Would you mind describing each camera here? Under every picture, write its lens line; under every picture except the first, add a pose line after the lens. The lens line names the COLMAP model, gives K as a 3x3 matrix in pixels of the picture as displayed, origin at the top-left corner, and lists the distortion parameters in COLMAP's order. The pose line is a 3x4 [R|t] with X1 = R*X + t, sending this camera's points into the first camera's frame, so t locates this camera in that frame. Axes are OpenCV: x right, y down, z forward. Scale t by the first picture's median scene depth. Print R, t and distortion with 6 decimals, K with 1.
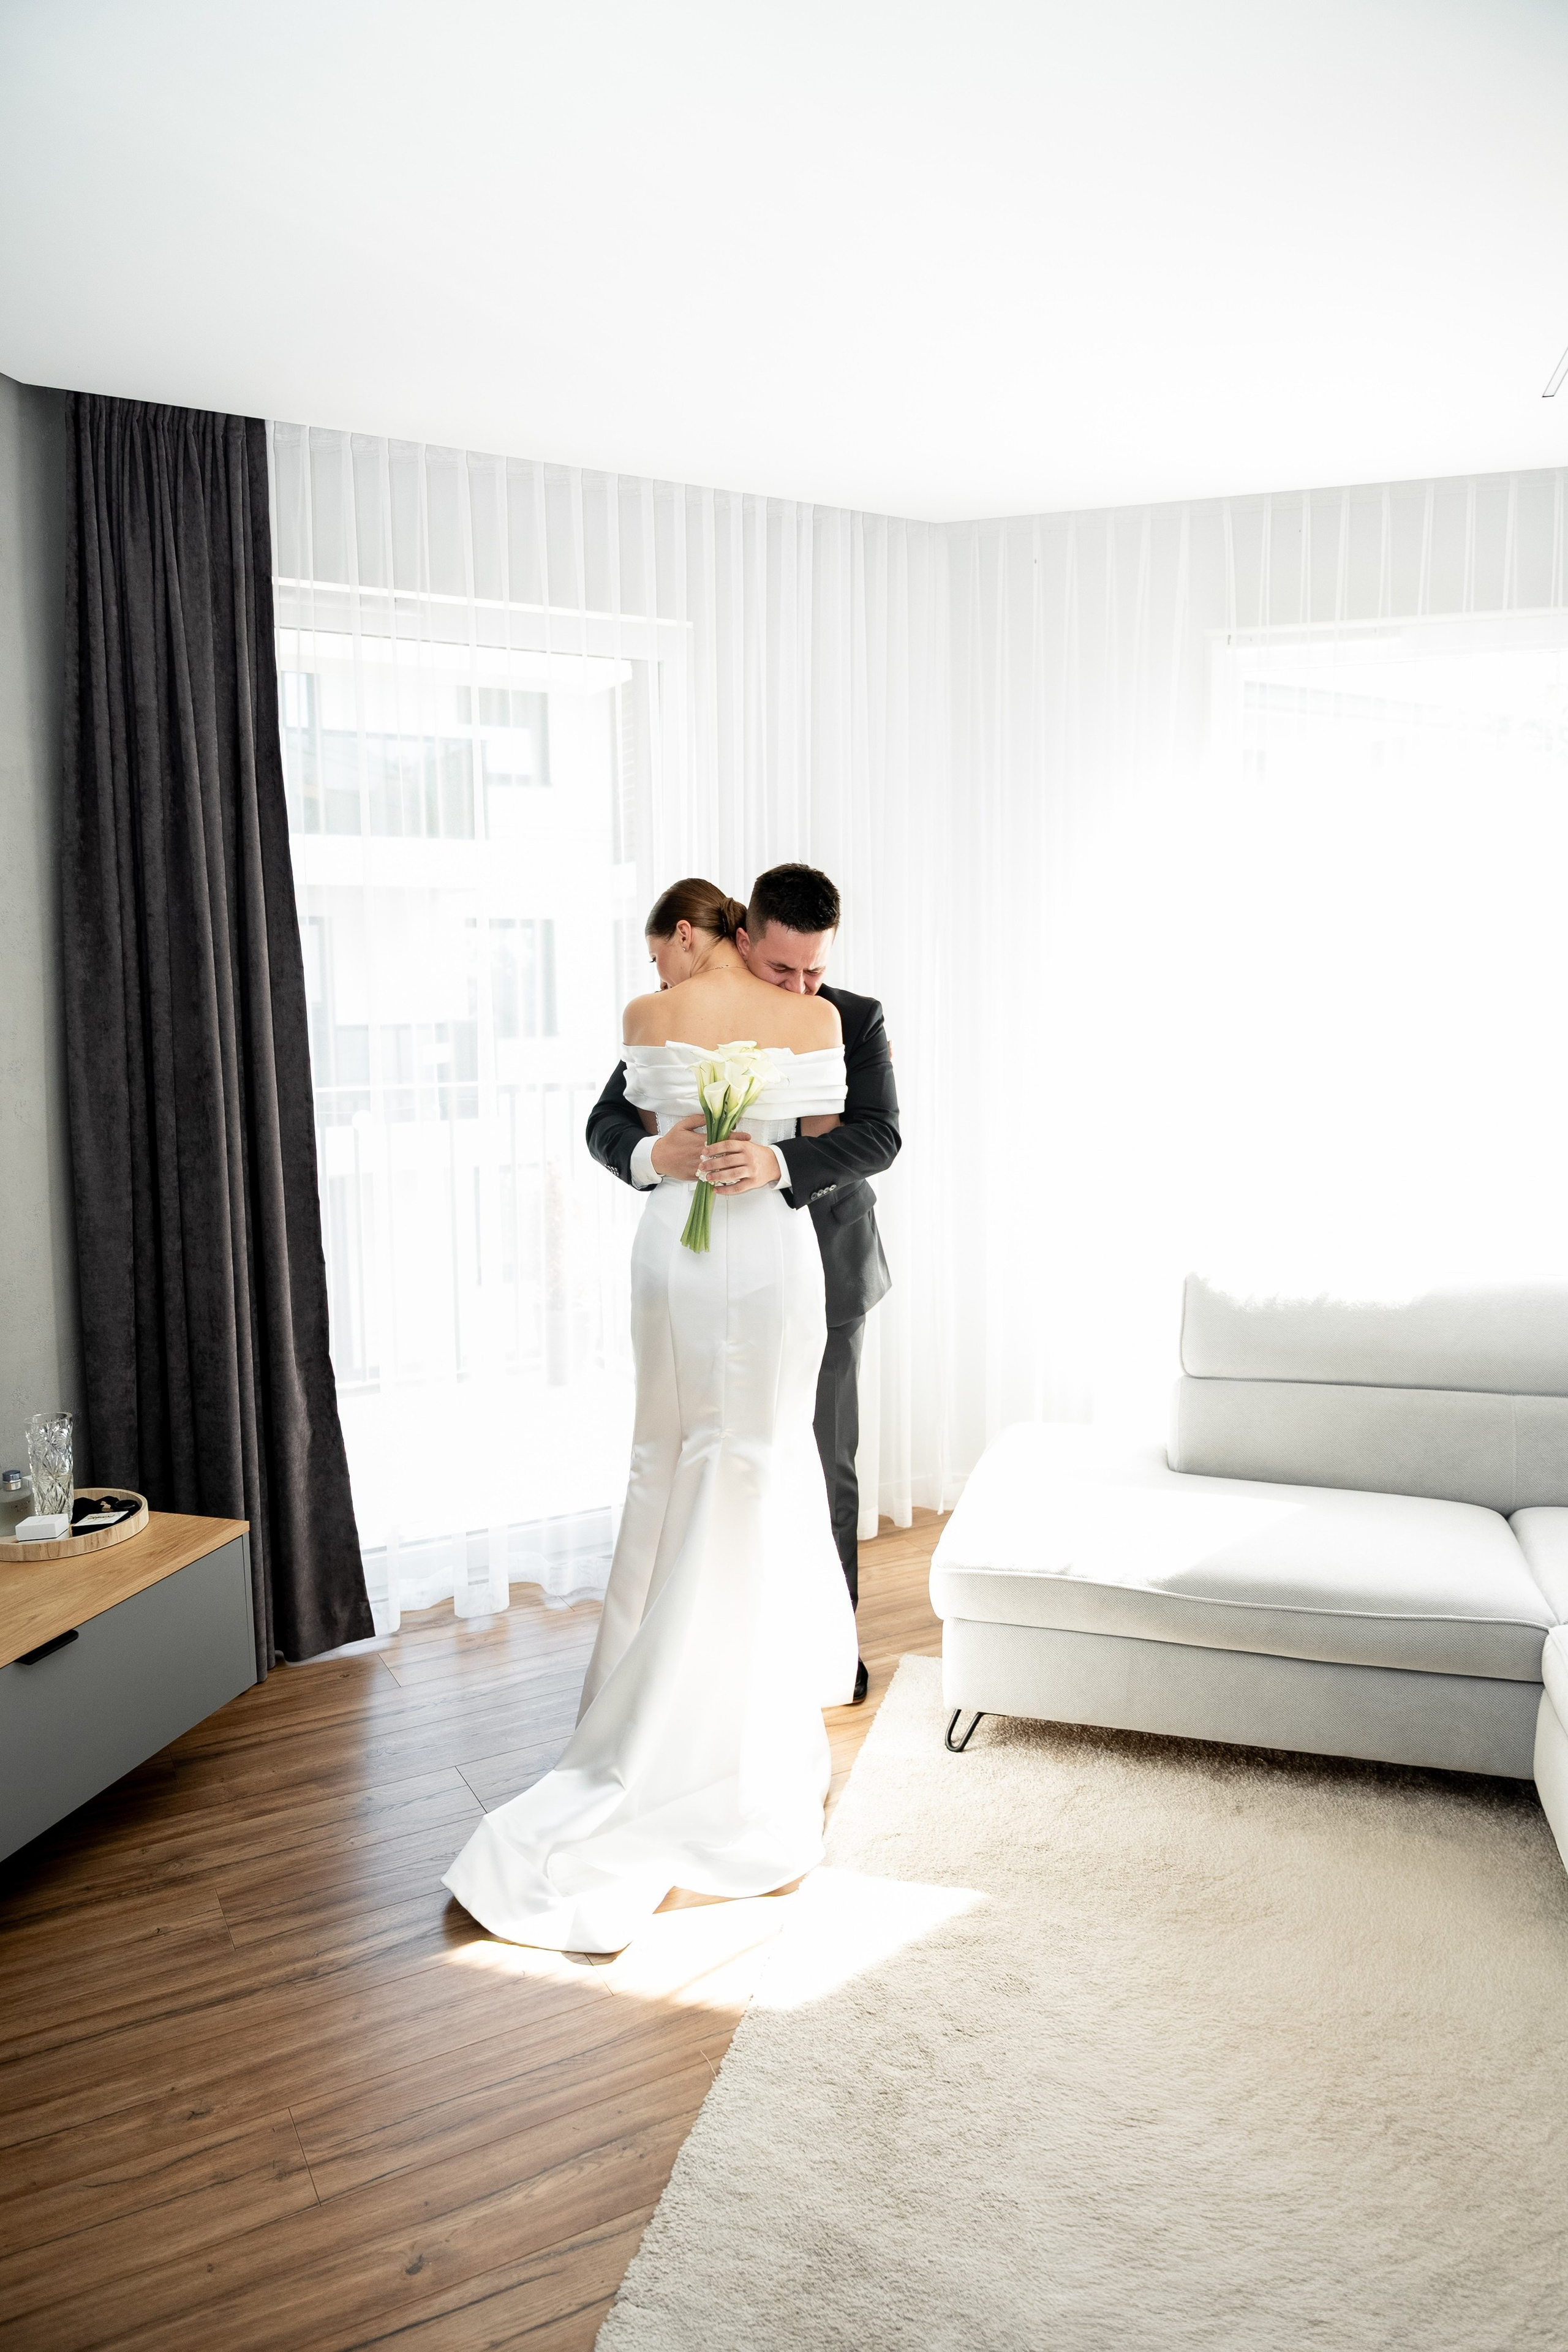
lens RADIAL K [[1550.2, 0, 782.0], [0, 1550.2, 1184.5], [0, 0, 1]] dist [-0.000427, -0.018851]
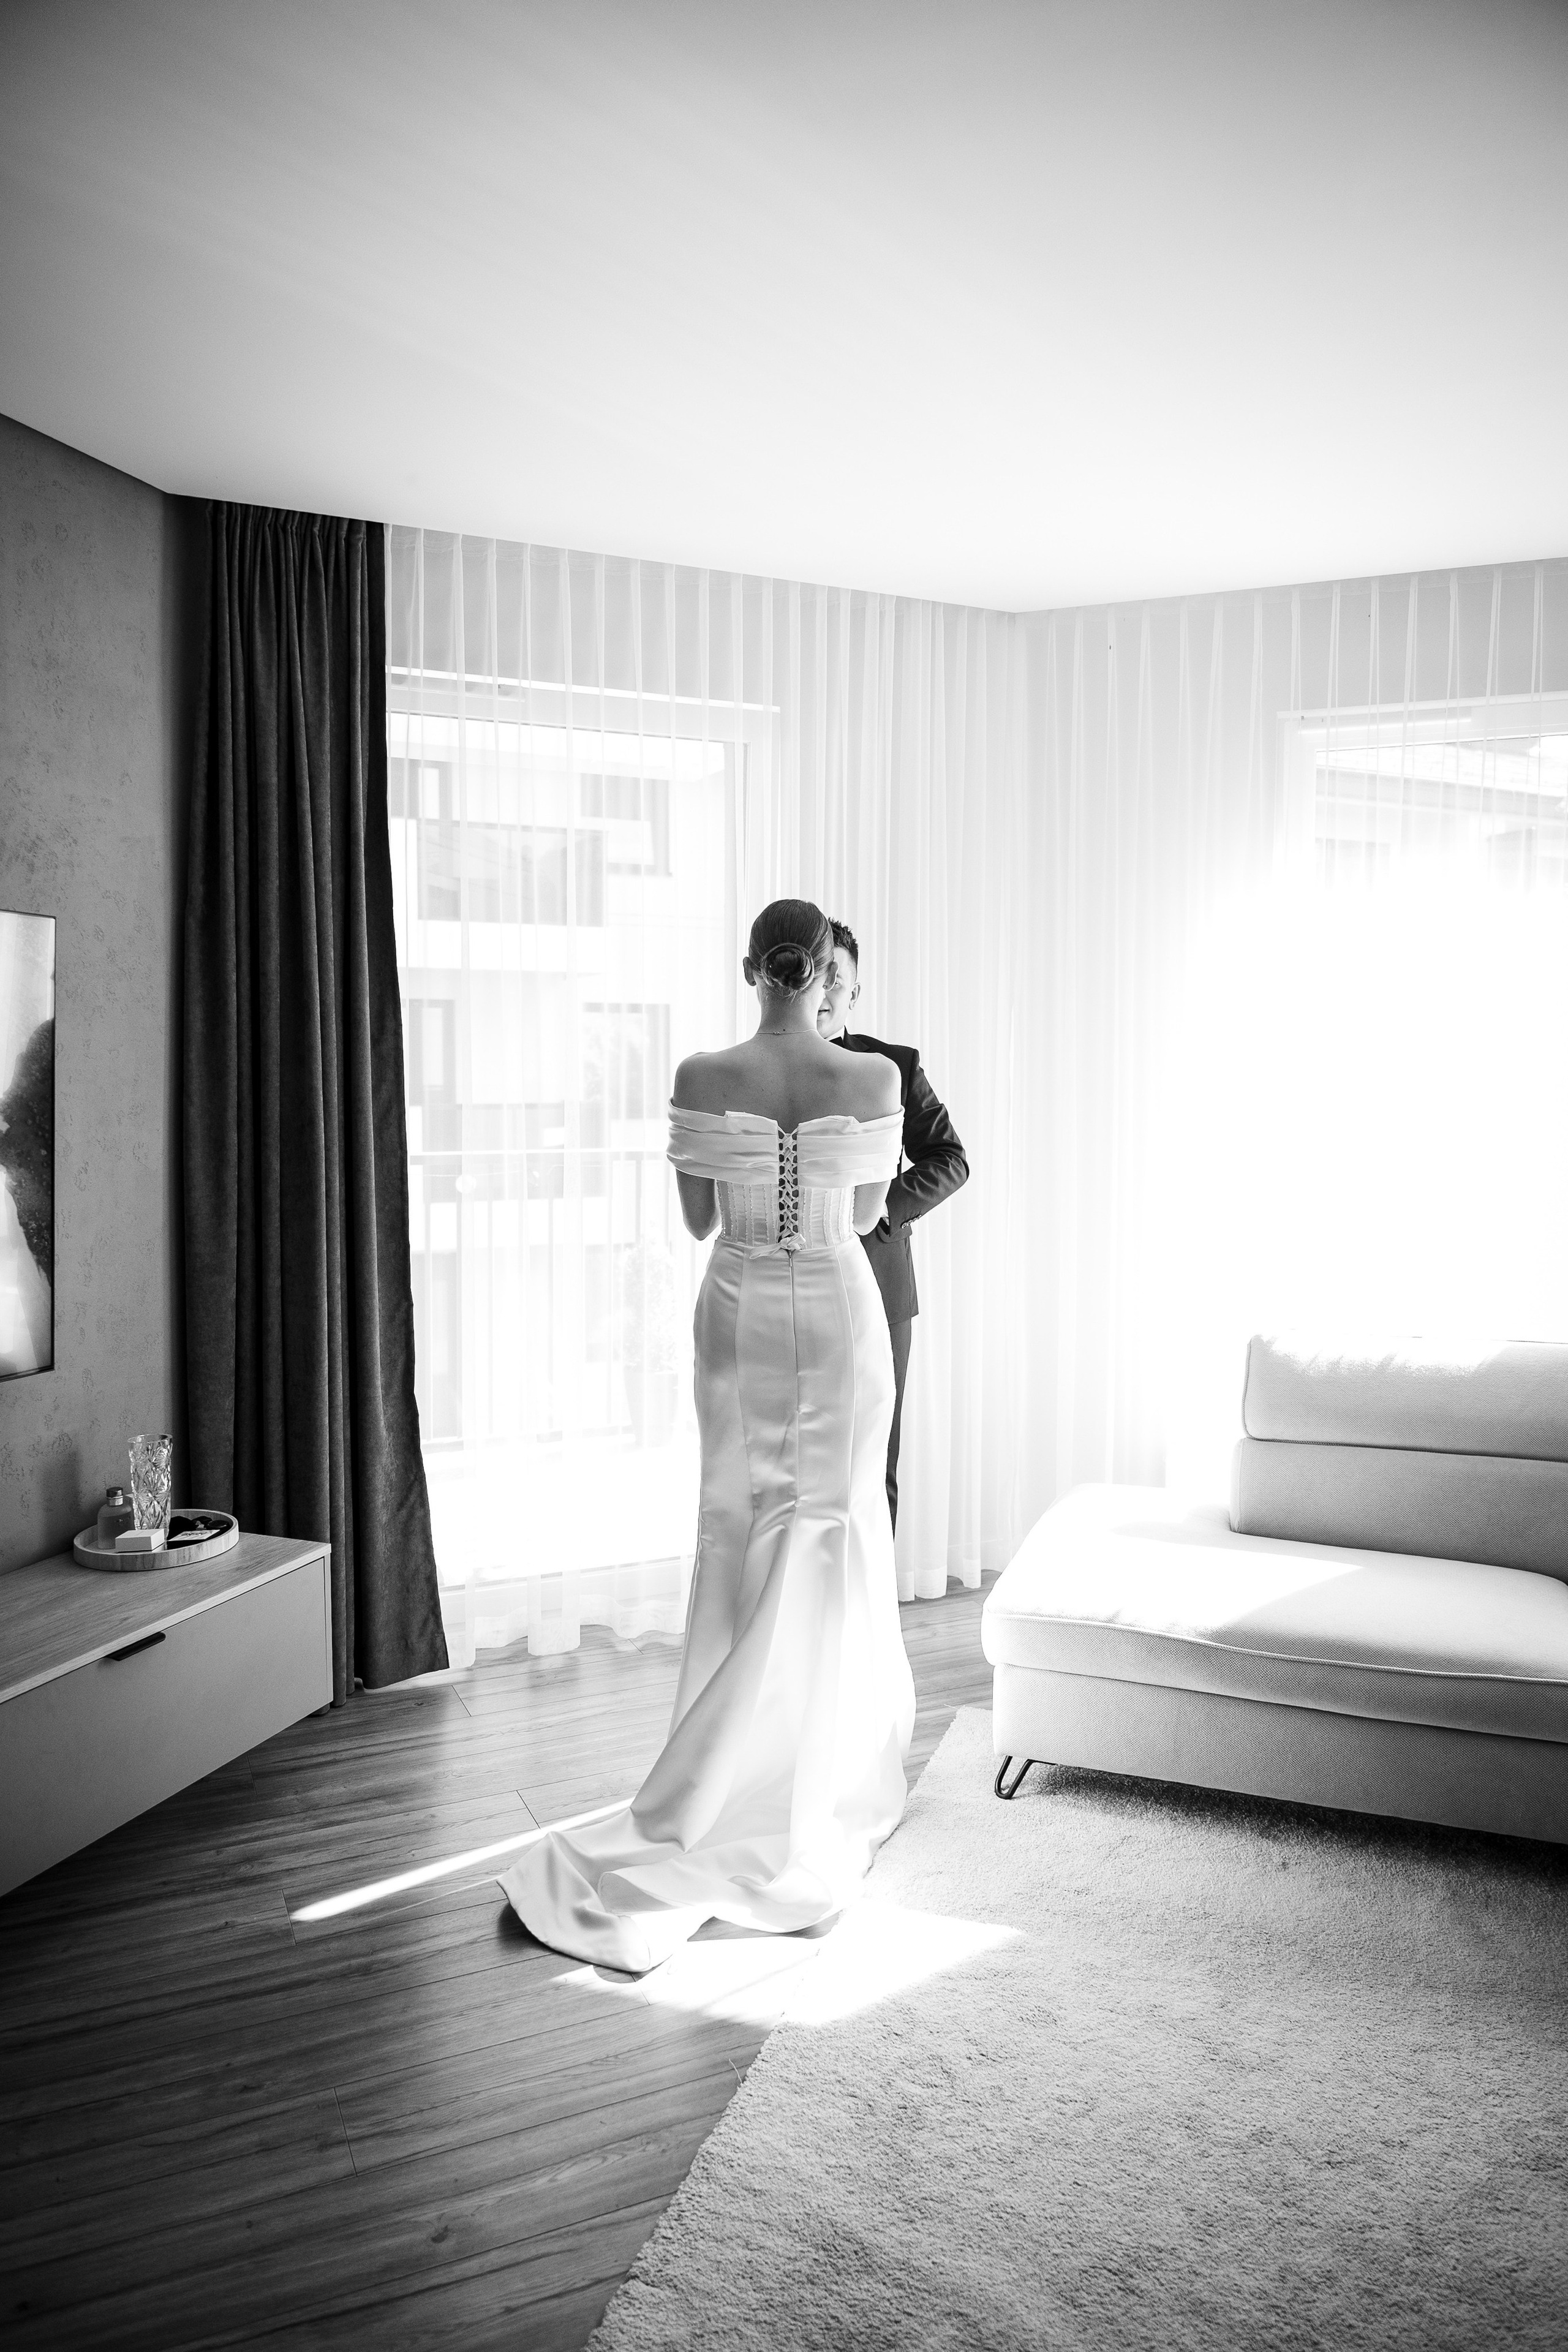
lens RADIAL K [[1550.2, 0, 780.9], [0, 1550.2, 1188.5], [0, 0, 1]] dist [-0.000427, -0.018851]
pose [[0.997011, 0.017626, -0.075226, 0.034726], [-0.021757, 0.998279, -0.054455, 0.026160], [0.074136, 0.055929, 0.995679, -0.038531]]
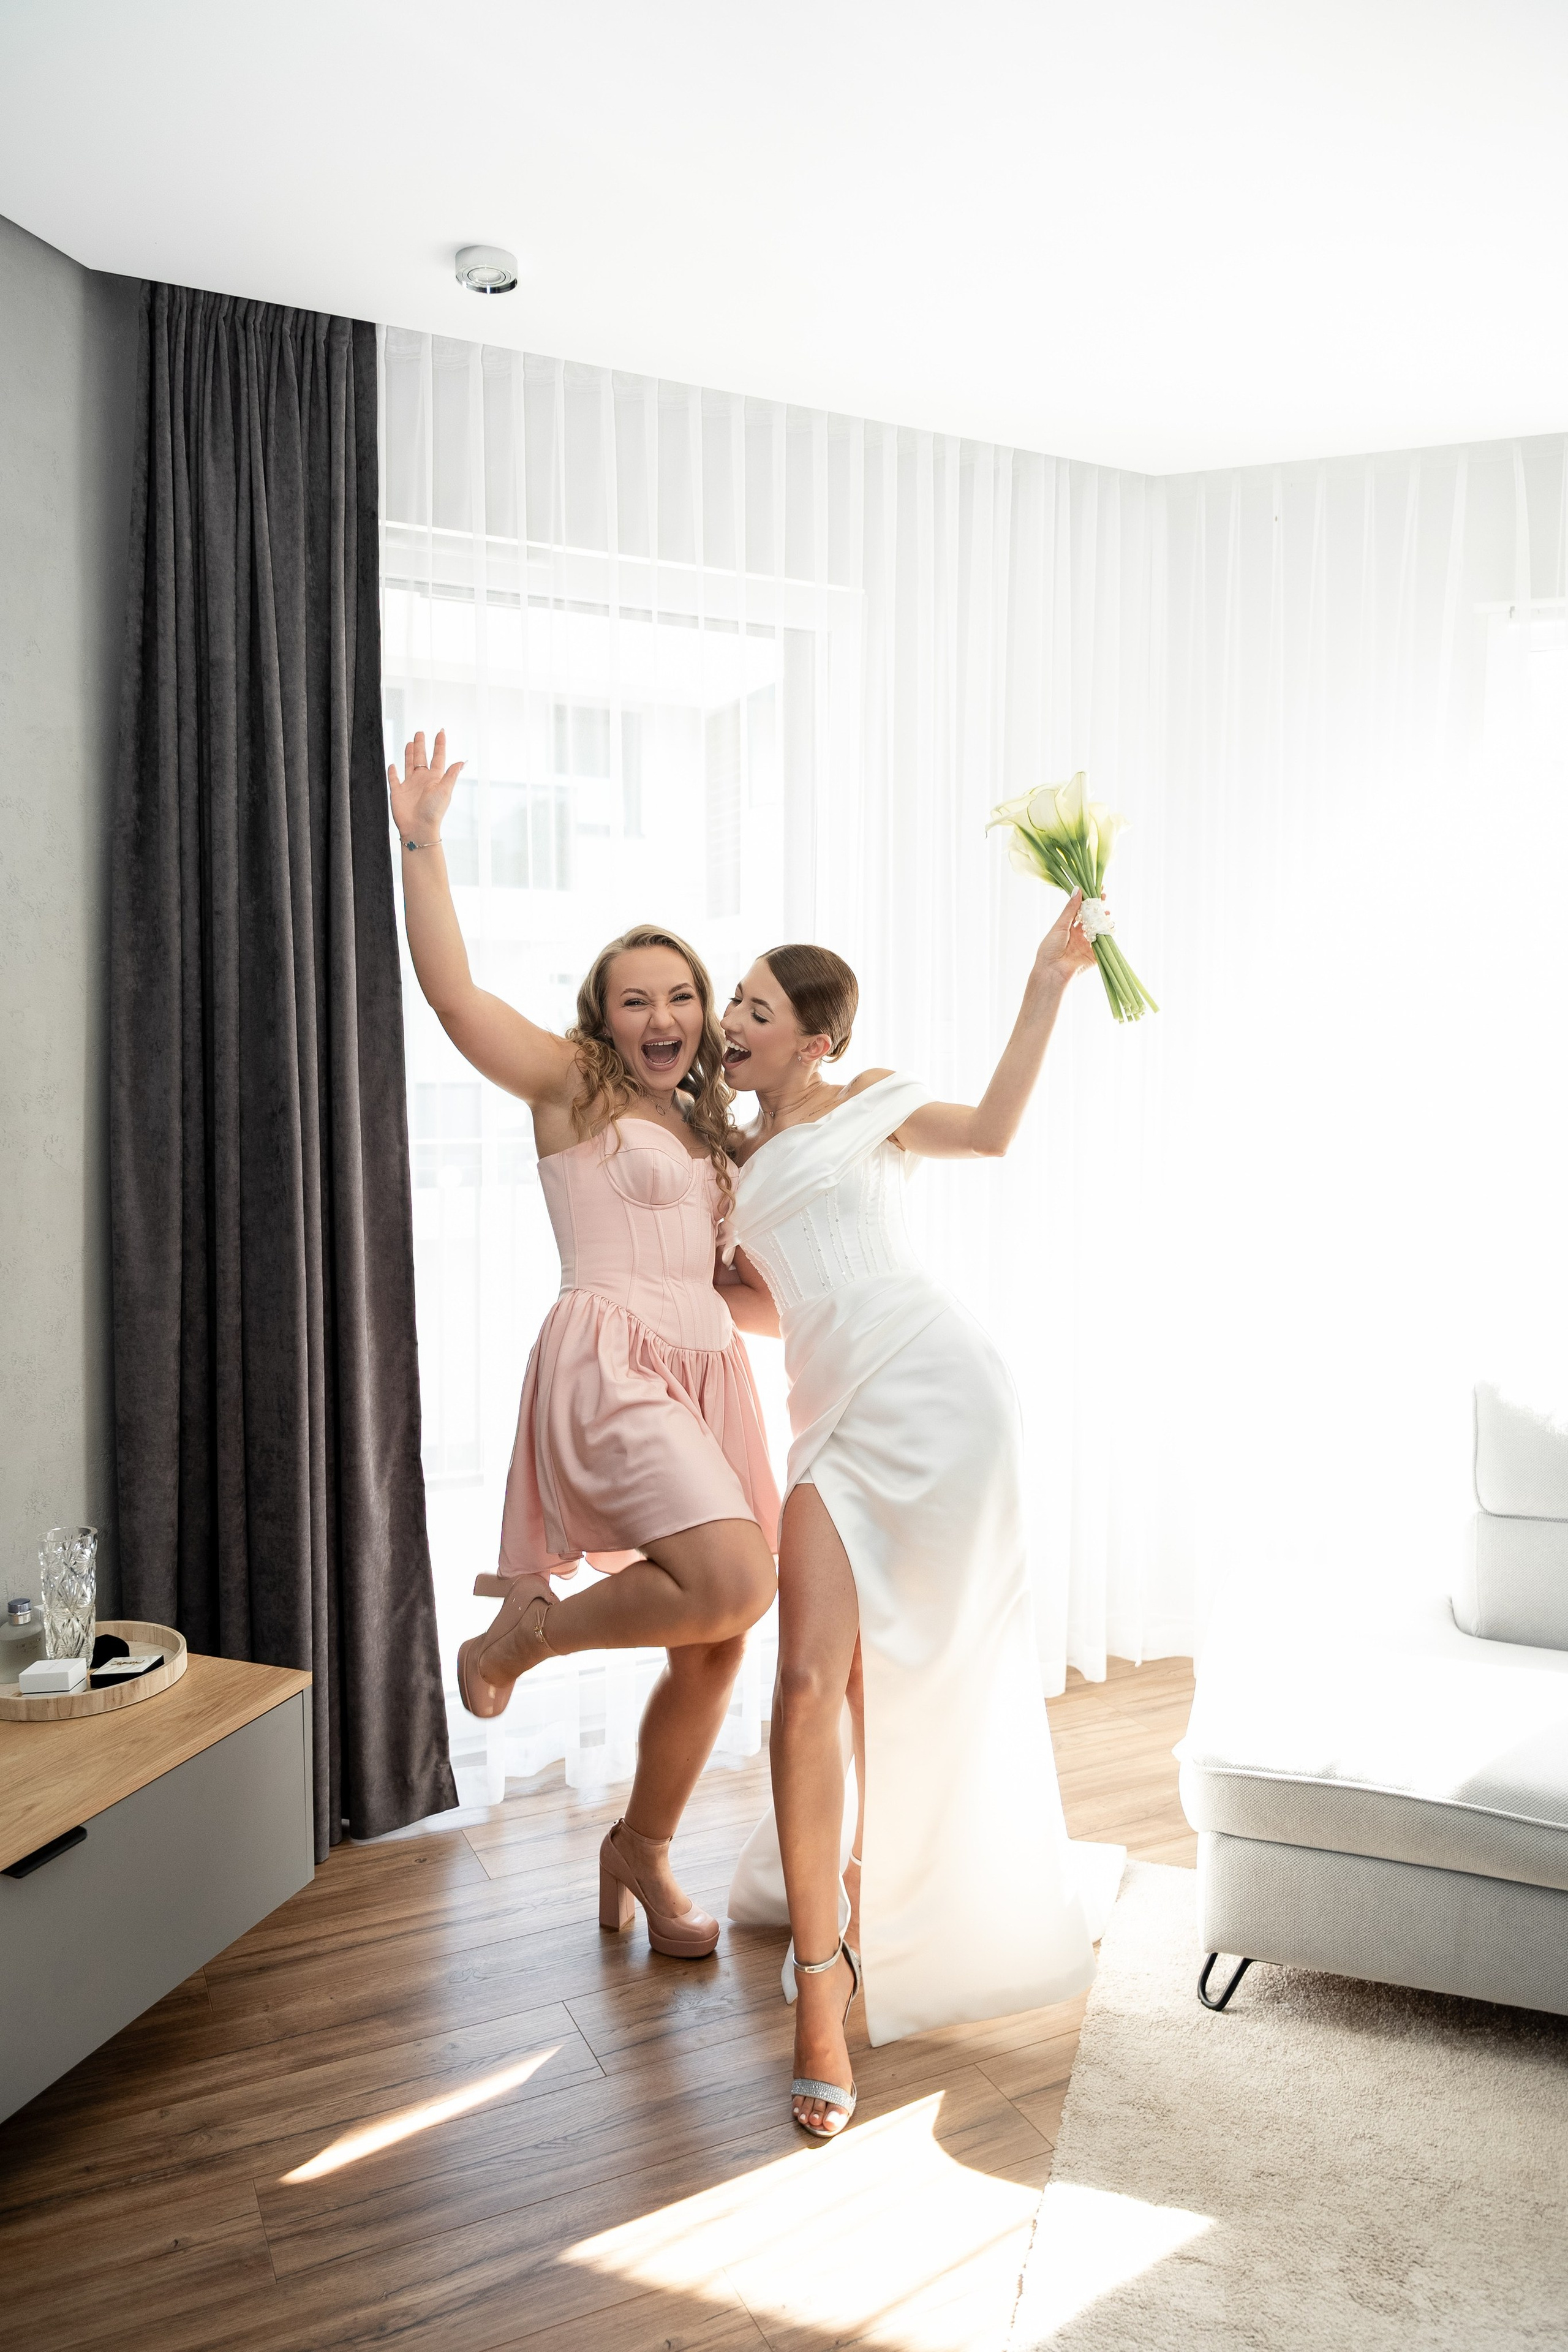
lens RADIAL K [[1600.4, 0, 781.3], [0, 1600.4, 1182.0], [0, 0, 1]] dist [-0.010613, -0.011907]
pose [[0.998602, 0.018632, -0.049463, -0.067506], [-0.020936, 0.998700, -0.046476, 0.000488], [0.048533, 0.047447, 0.997694, 0.183756]]
